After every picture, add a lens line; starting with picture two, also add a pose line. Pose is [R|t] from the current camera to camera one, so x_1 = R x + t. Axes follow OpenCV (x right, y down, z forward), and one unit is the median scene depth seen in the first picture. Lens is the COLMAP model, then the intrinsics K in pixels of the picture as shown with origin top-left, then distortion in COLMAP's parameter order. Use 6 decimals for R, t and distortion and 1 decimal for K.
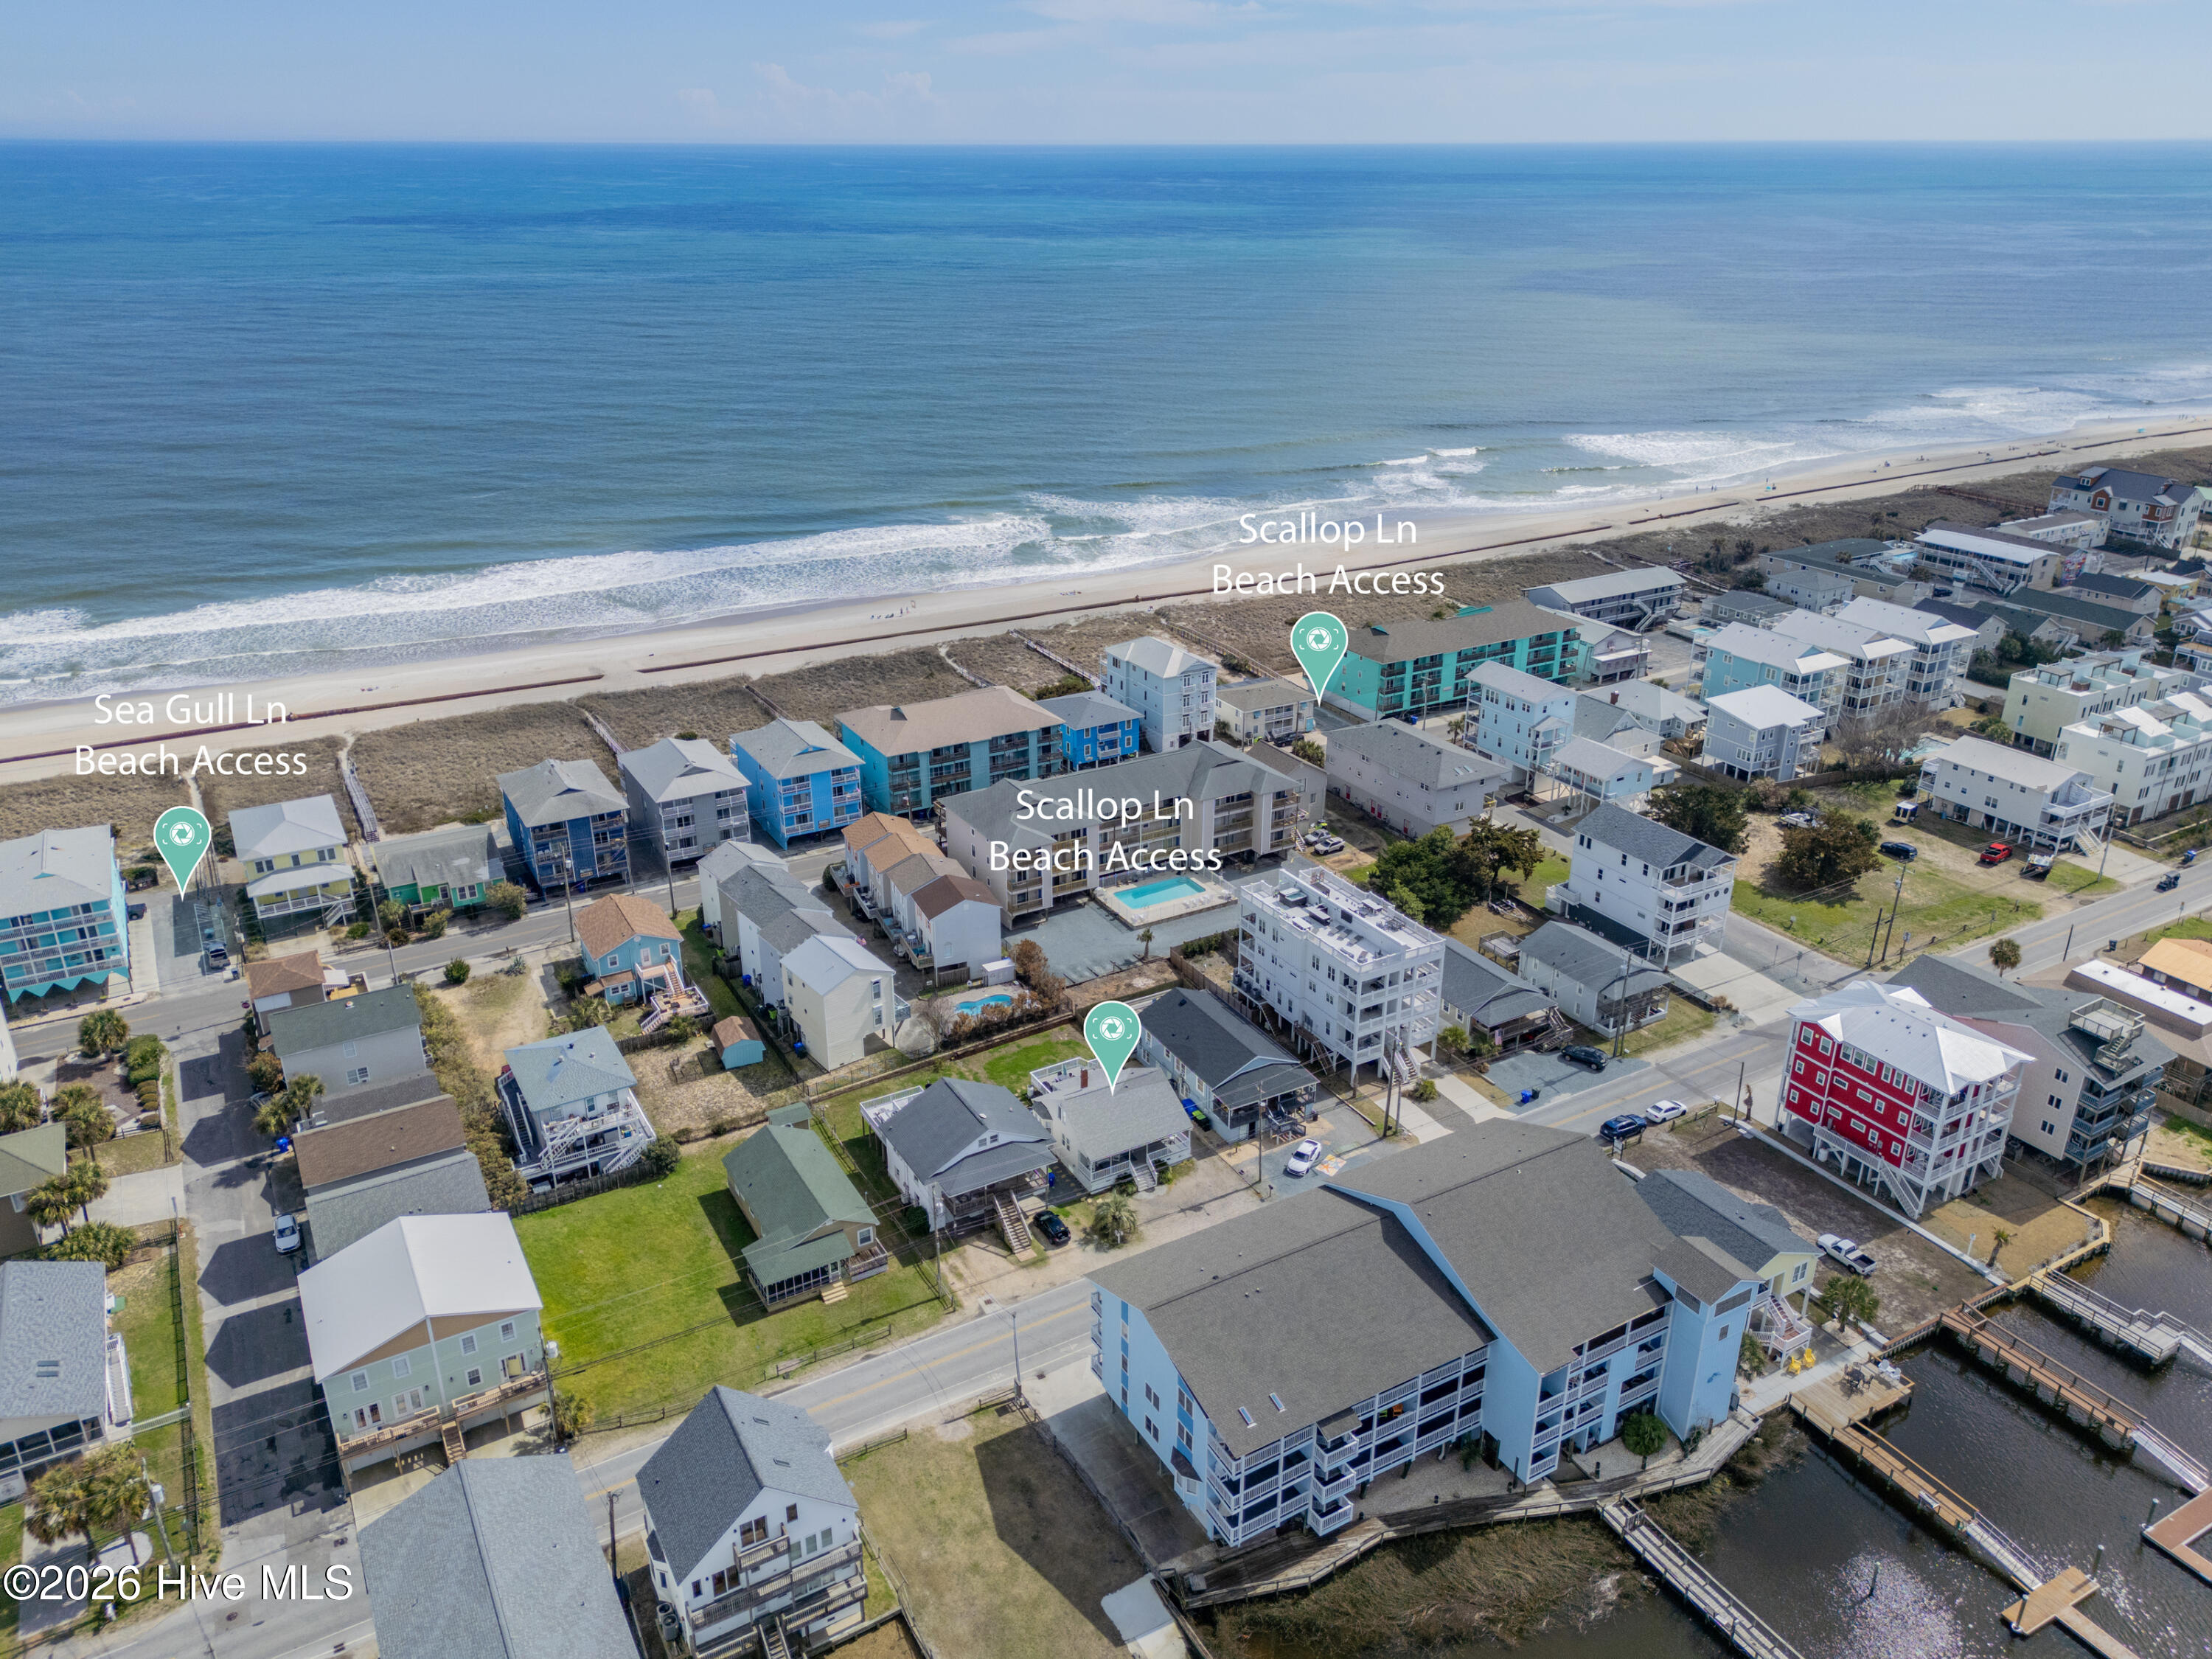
lens RADIAL K [[1596.9, 0, 1091.1], [0, 1596.9, 837.2], [0, 0, 1]] dist [0.103177, -0.107384]
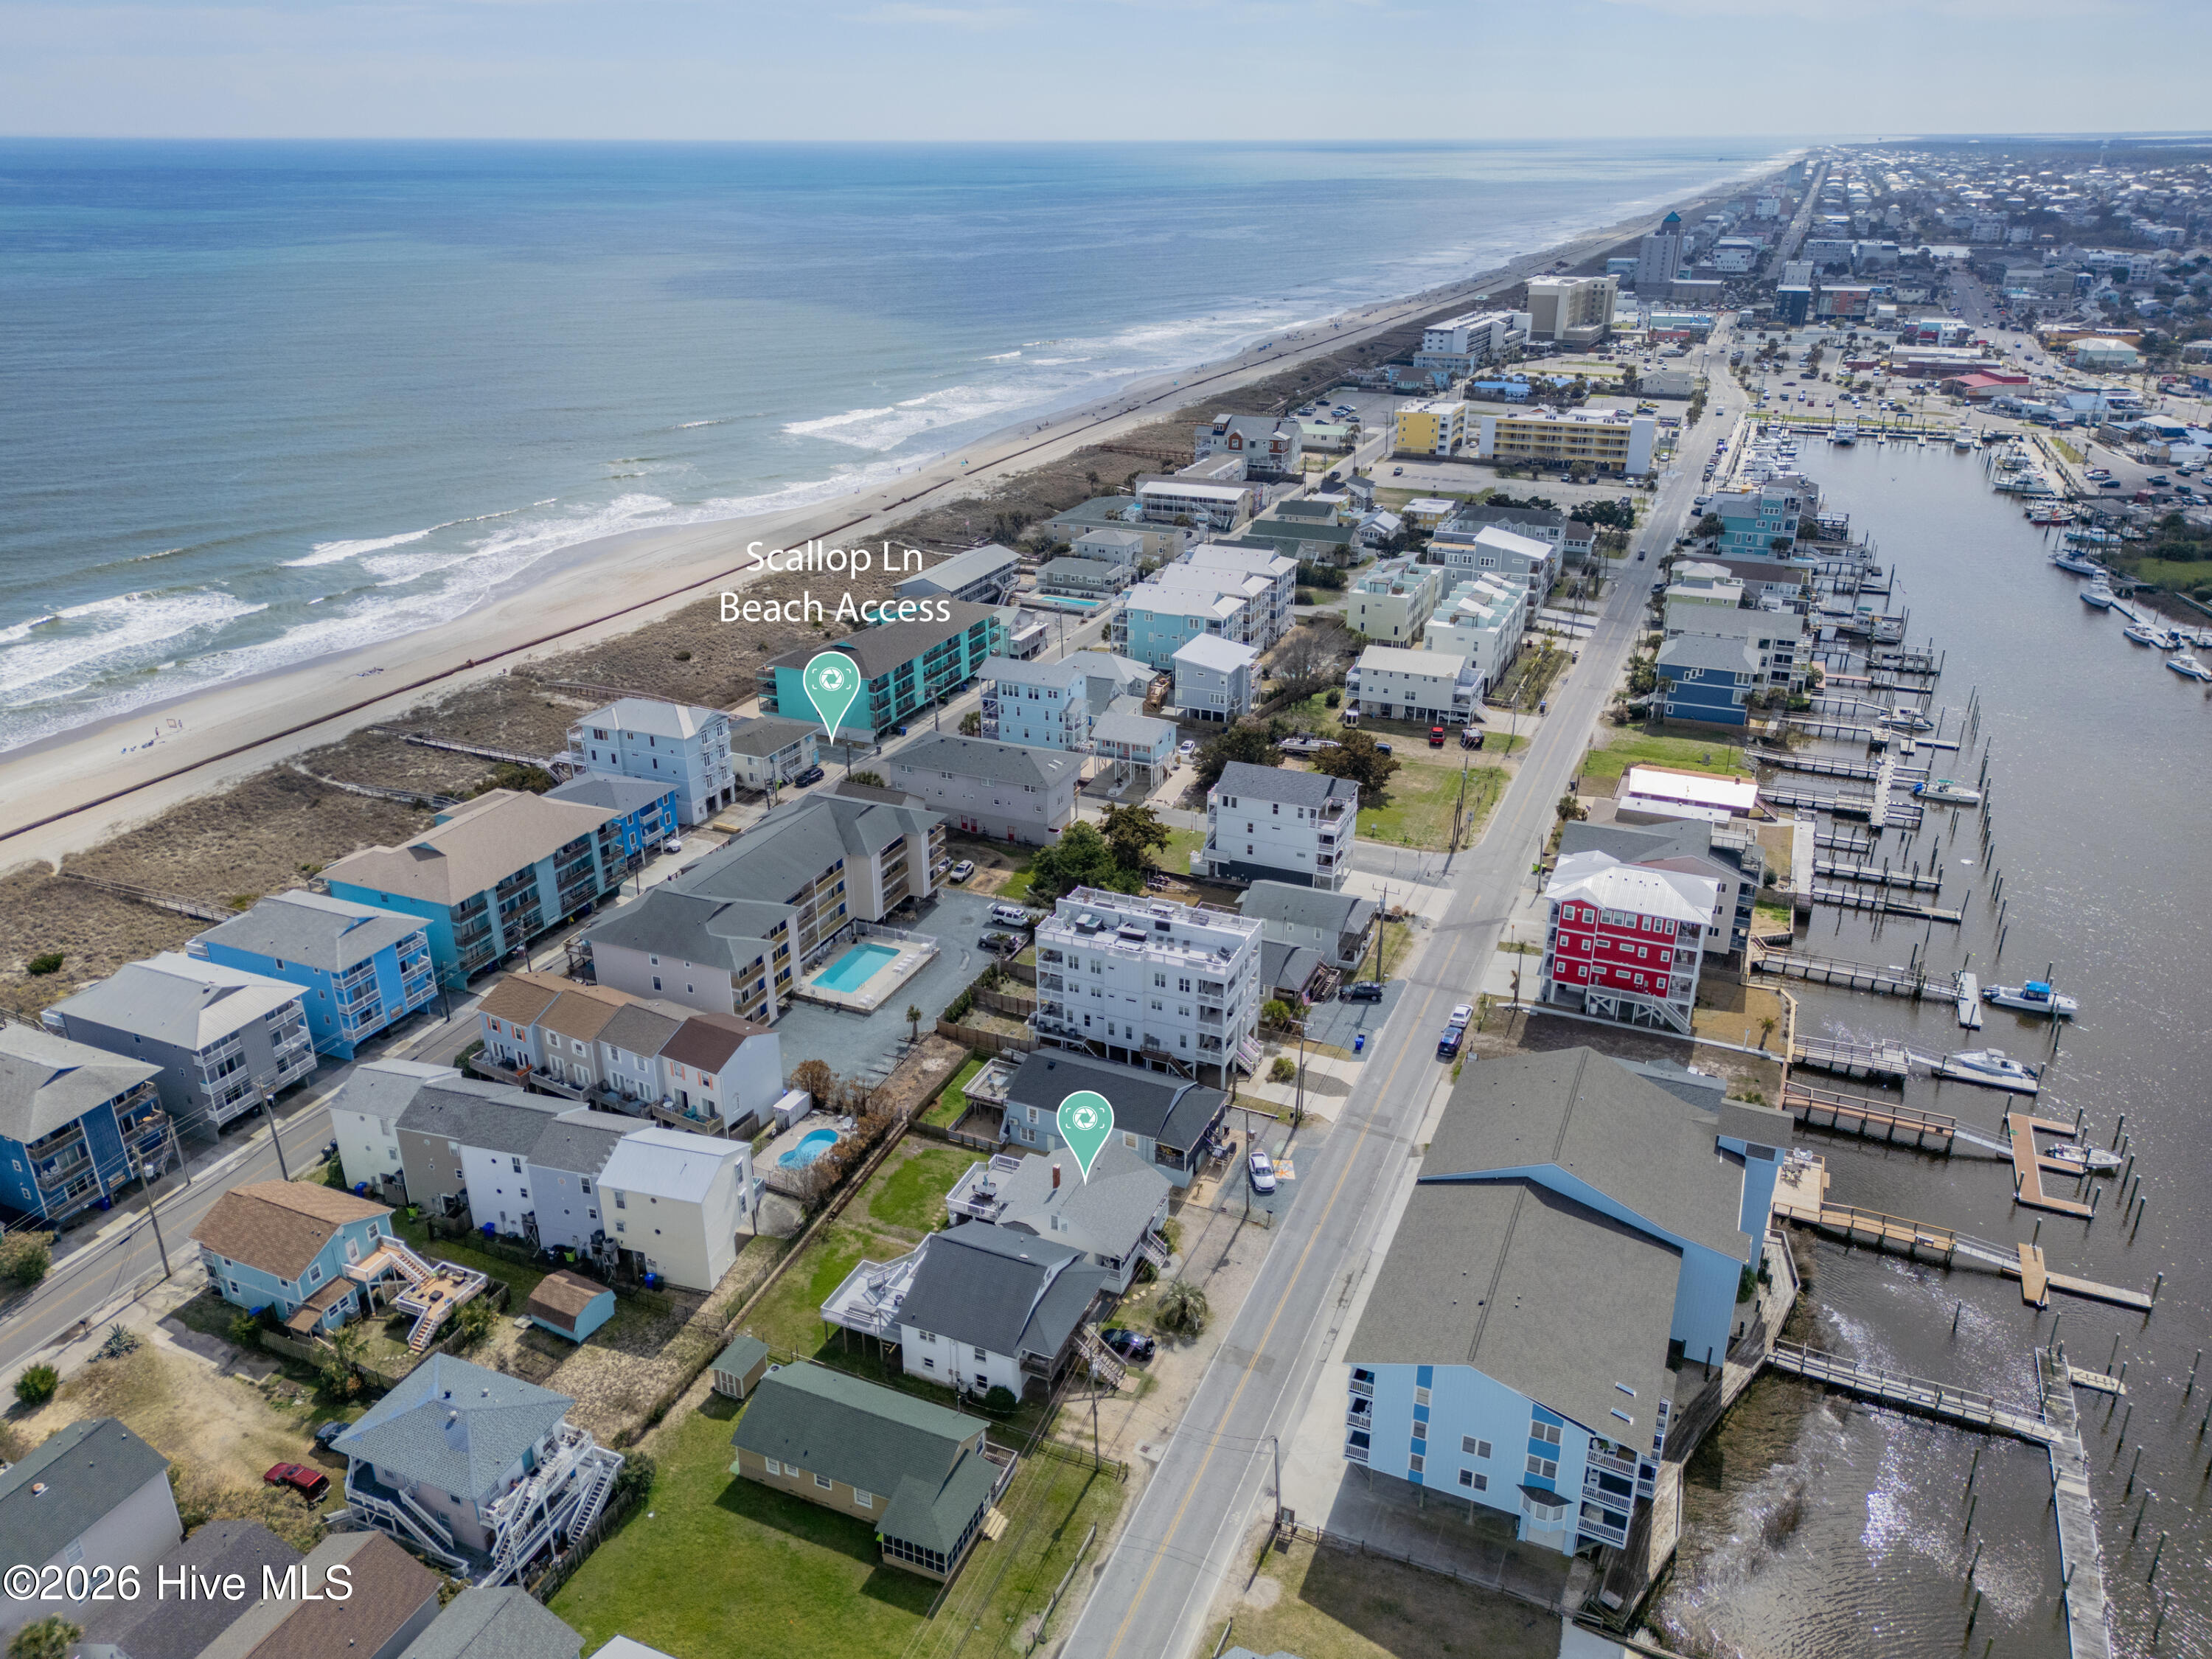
lens RADIAL K [[1596.9, 0, 1091.1], [0, 1596.9, 837.2], [0, 0, 1]] dist [0.103177, -0.107384]
pose [[0.802693, -0.243940, 0.544221, -0.319941], [0.243239, 0.967084, 0.074720, -0.070525], [-0.544535, 0.072398, 0.835608, 0.167962]]
